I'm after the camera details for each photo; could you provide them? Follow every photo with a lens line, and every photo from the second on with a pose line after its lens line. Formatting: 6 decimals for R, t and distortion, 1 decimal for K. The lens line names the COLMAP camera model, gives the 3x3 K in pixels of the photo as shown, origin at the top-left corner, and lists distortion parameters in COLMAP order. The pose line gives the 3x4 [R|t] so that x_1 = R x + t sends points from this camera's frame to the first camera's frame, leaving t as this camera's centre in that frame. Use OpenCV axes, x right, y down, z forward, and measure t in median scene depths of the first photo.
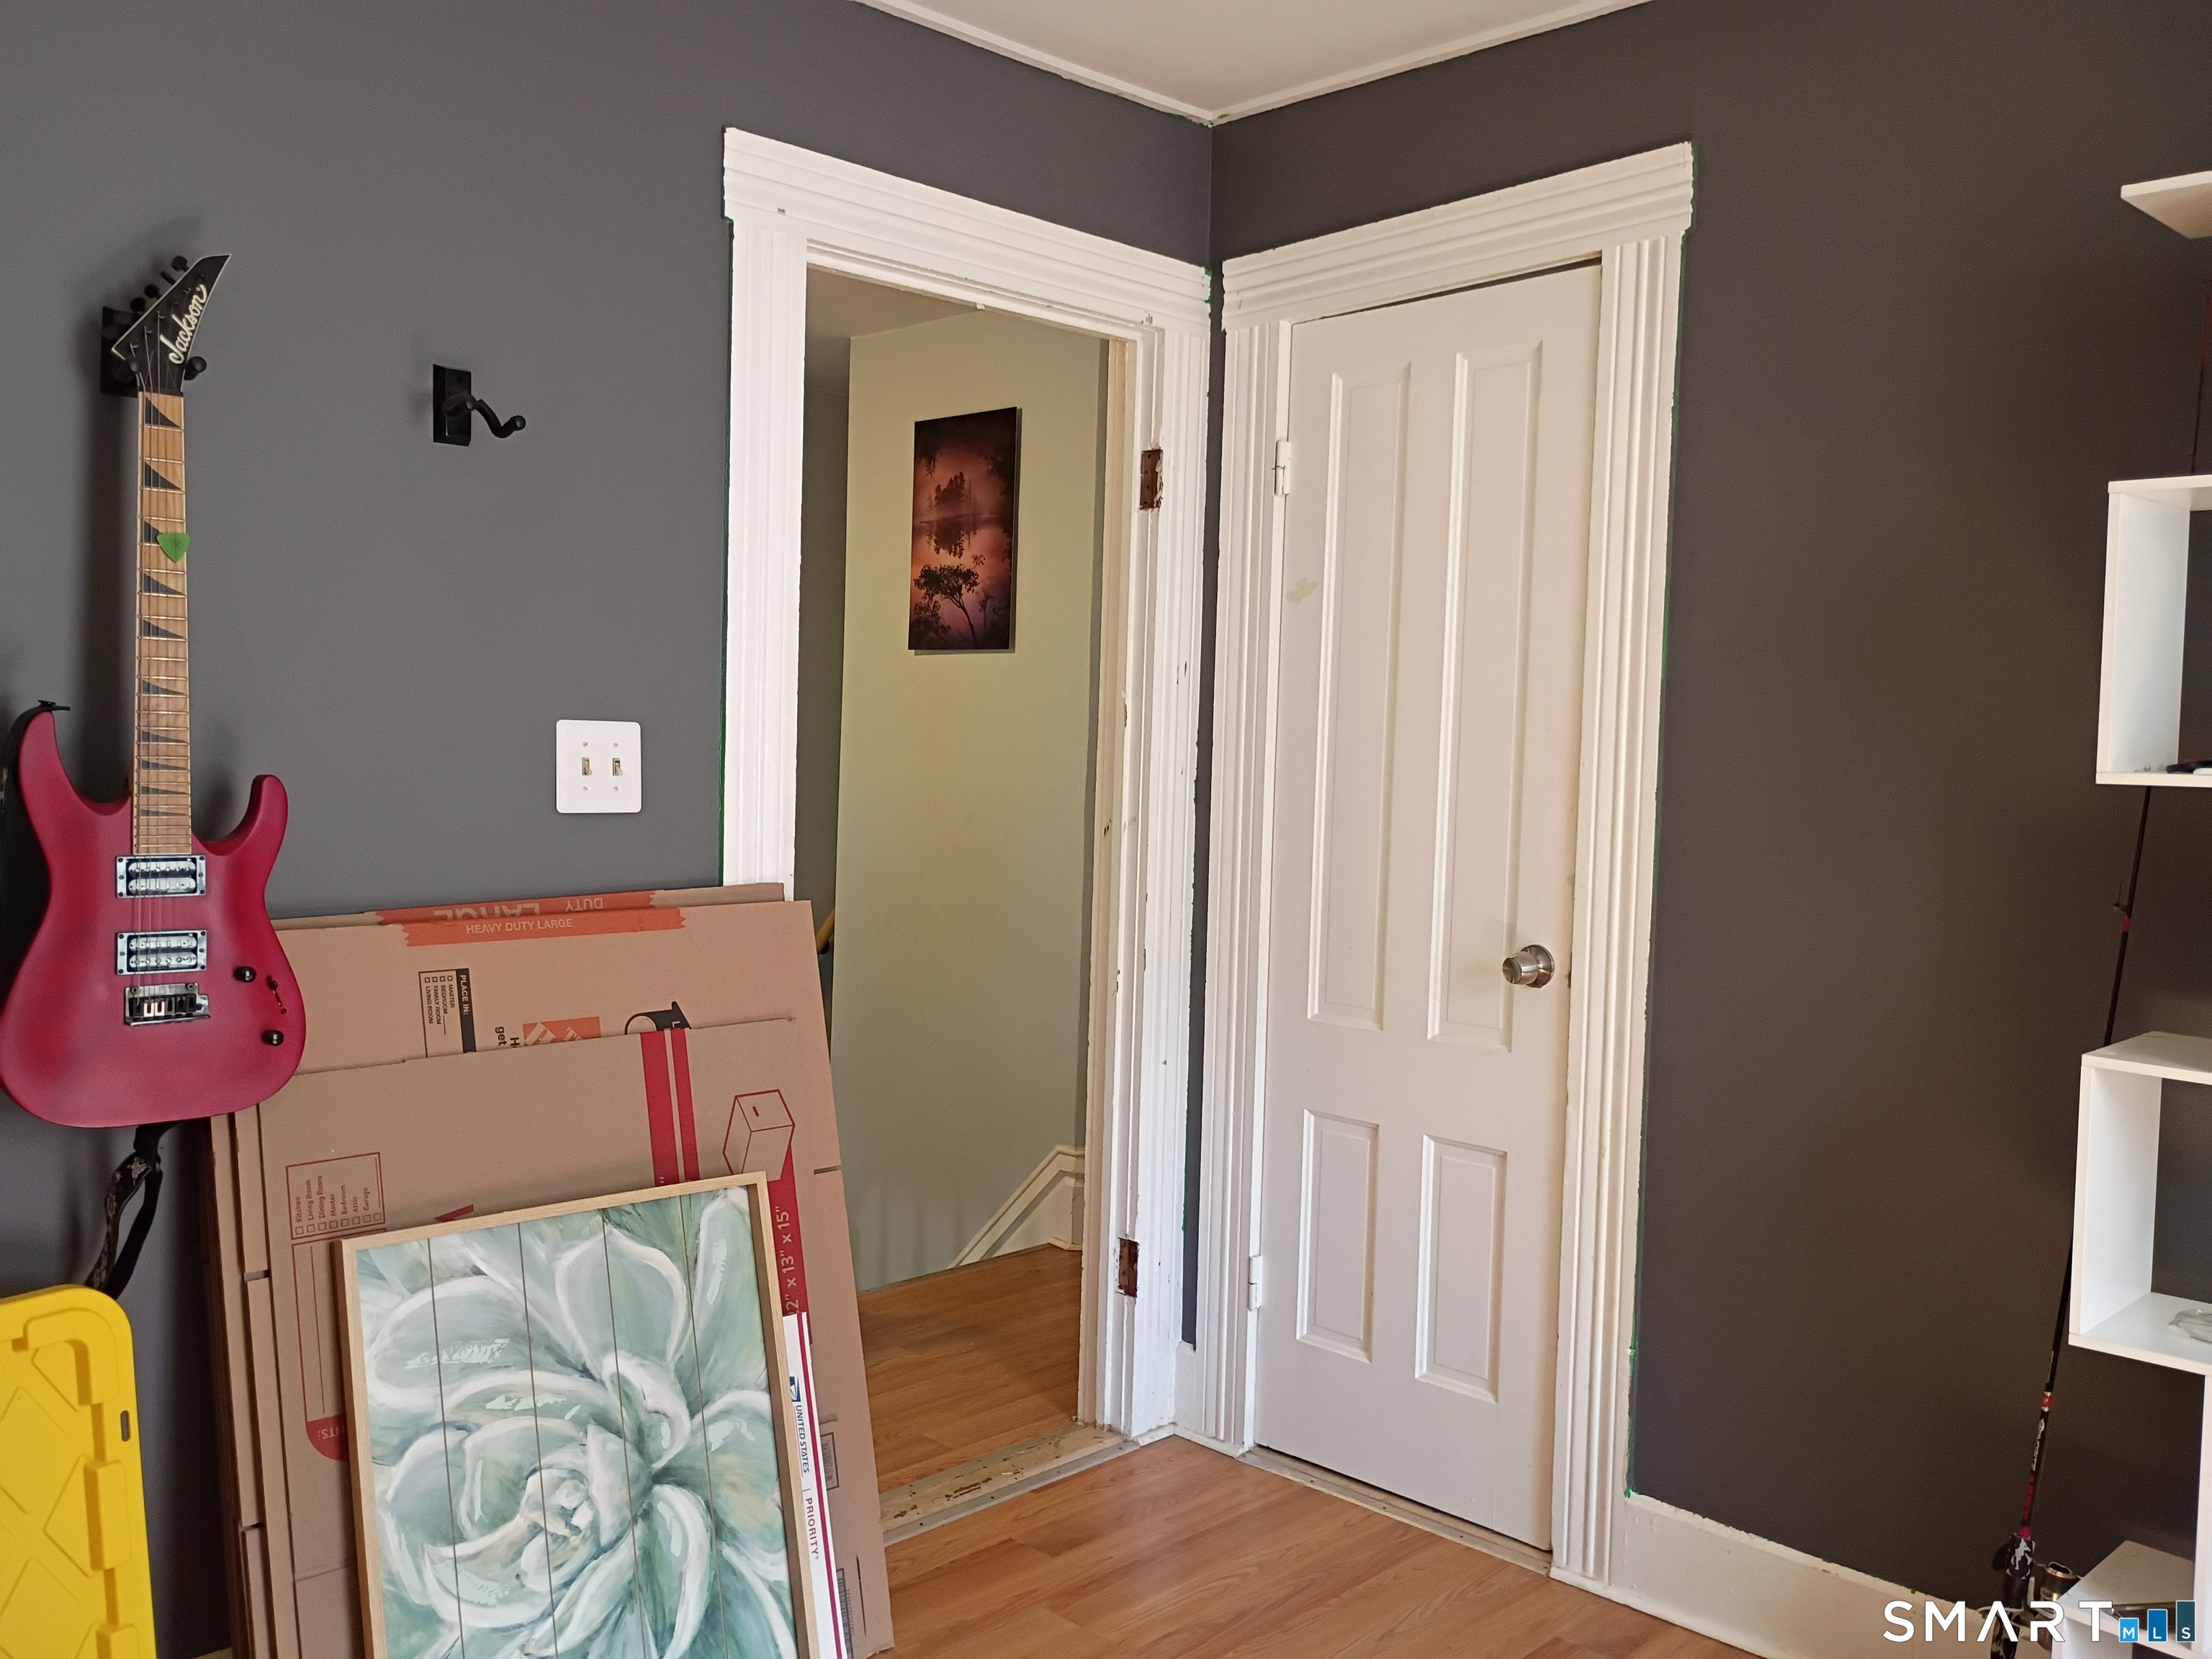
lens RADIAL K [[1843.4, 0, 1094.1], [0, 1843.4, 824.2], [0, 0, 1]] dist [0.062788, -0.088316]
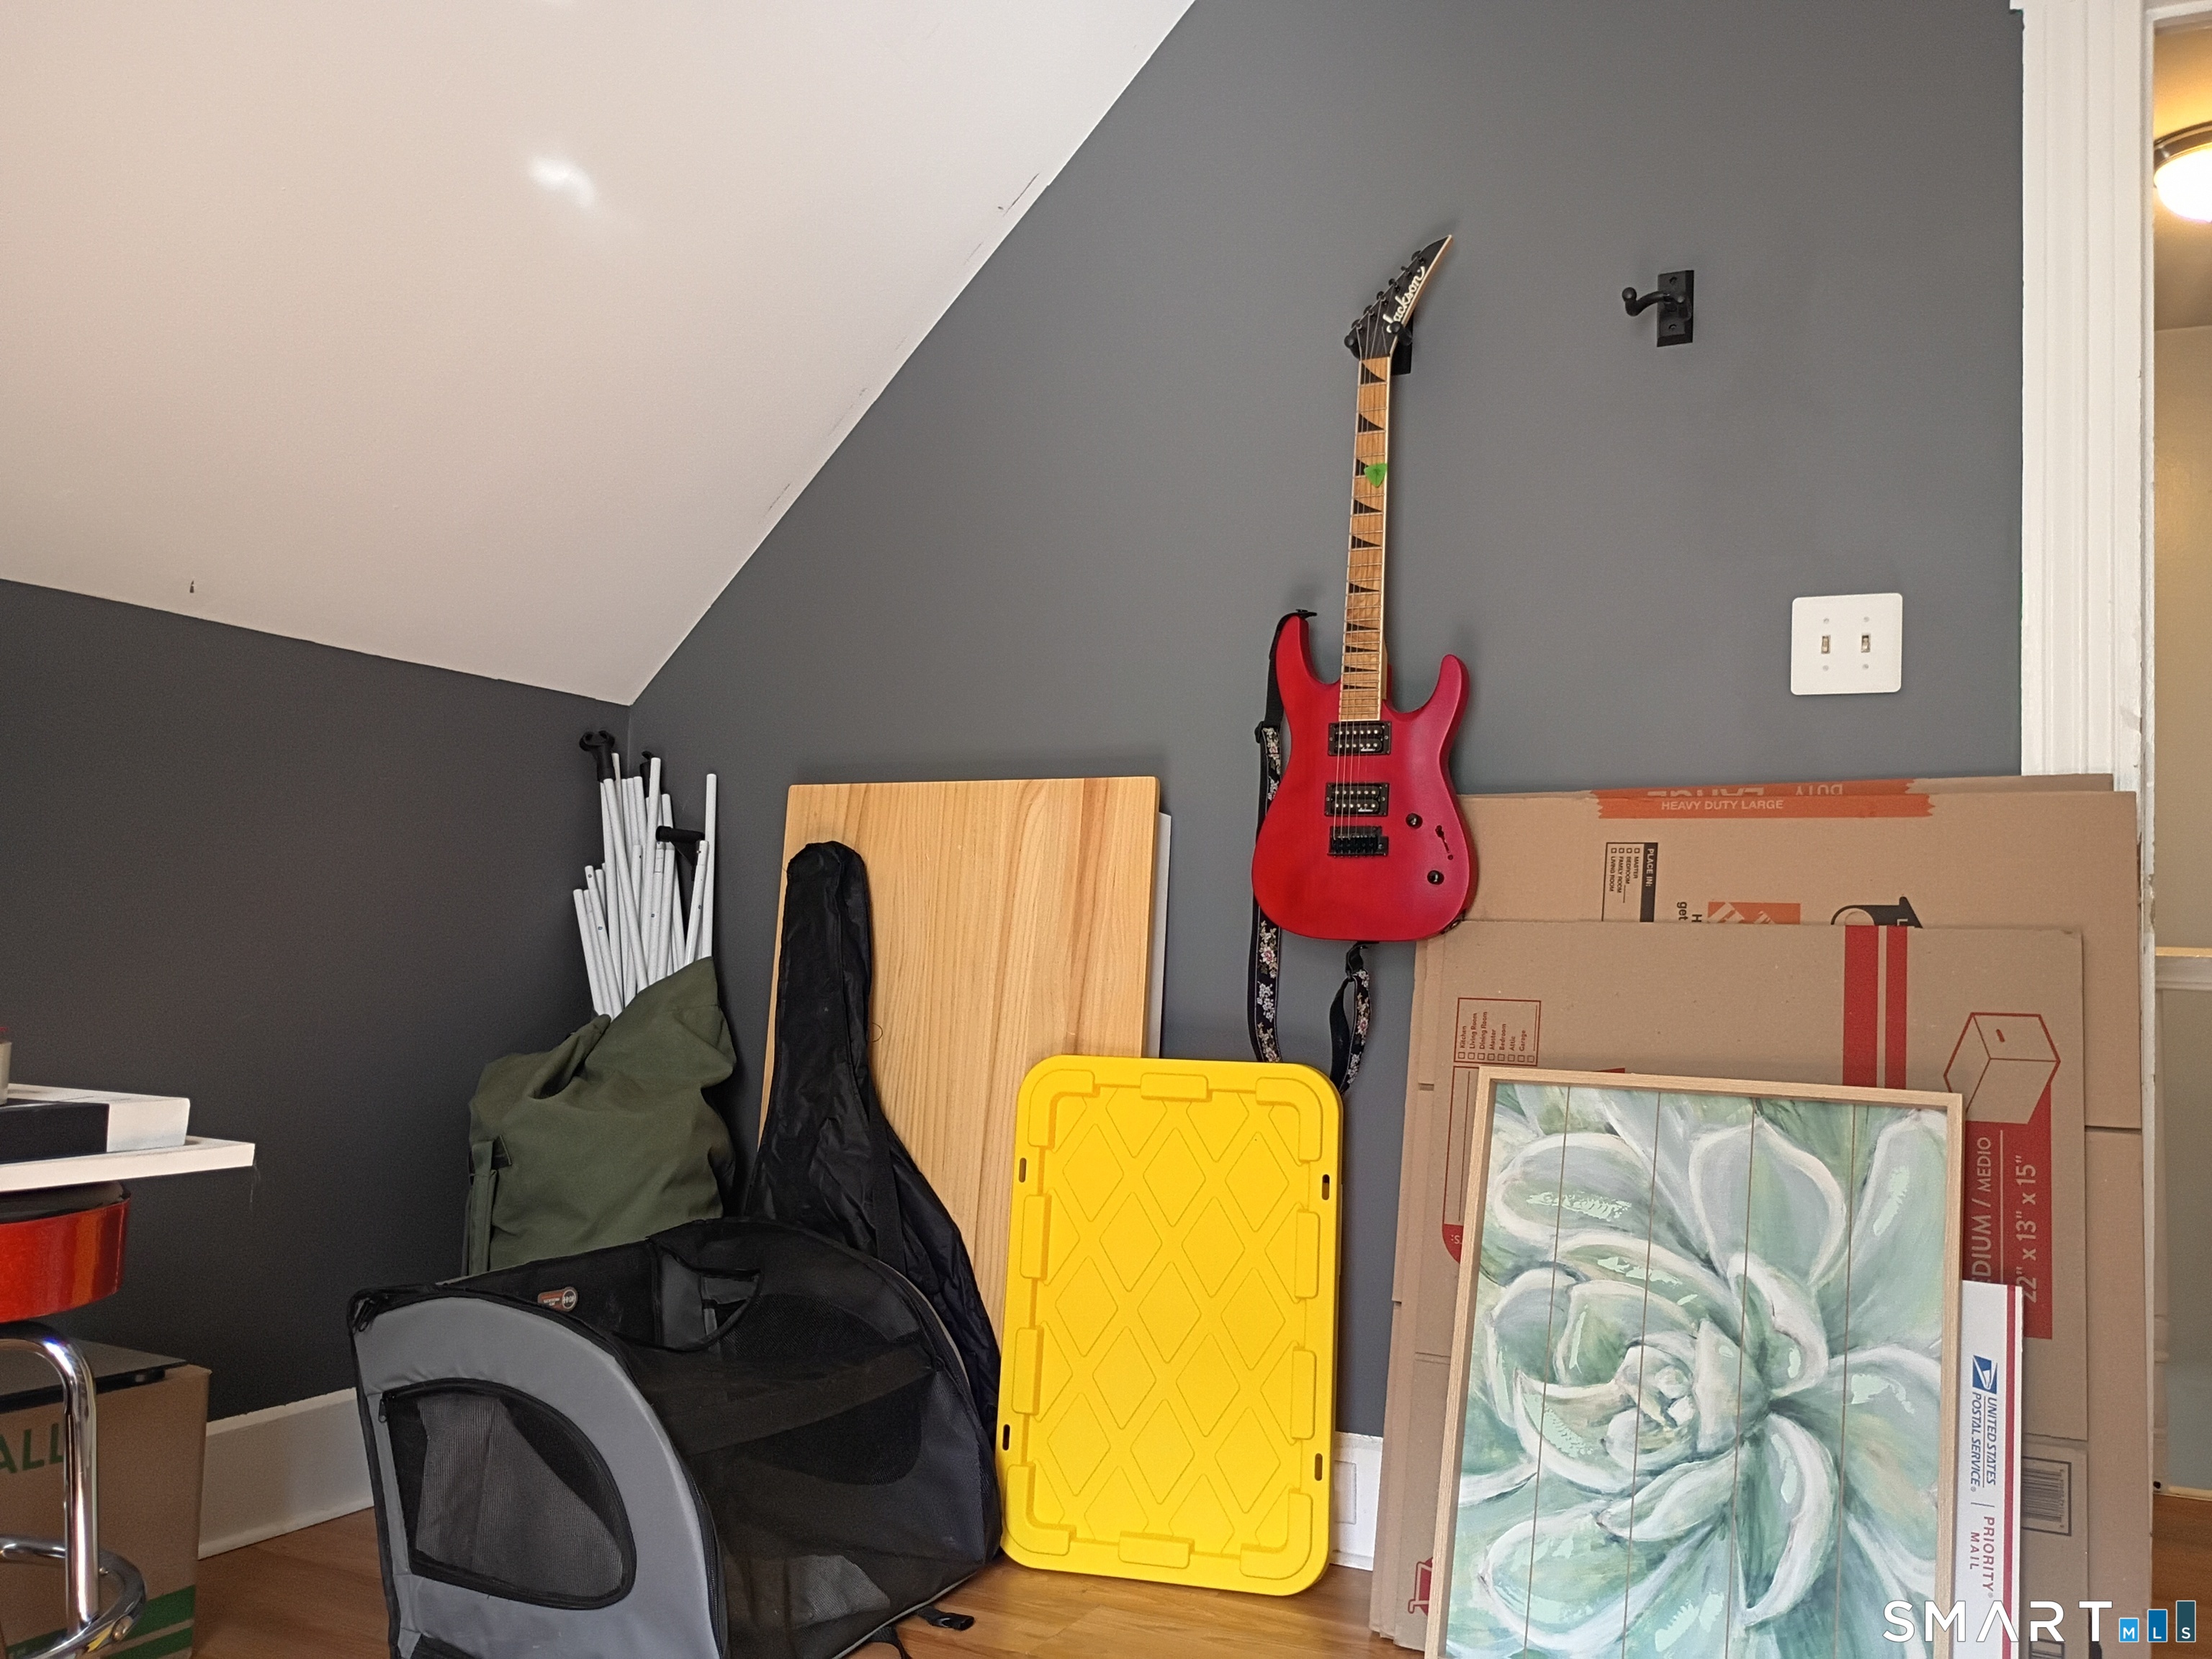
lens RADIAL K [[1843.4, 0, 1094.1], [0, 1843.4, 824.2], [0, 0, 1]] dist [0.062788, -0.088316]
pose [[0.313692, -0.069833, -0.946953, 0.528725], [-0.066346, 0.993242, -0.095225, 0.186641], [0.947204, 0.092698, 0.306939, 0.404735]]
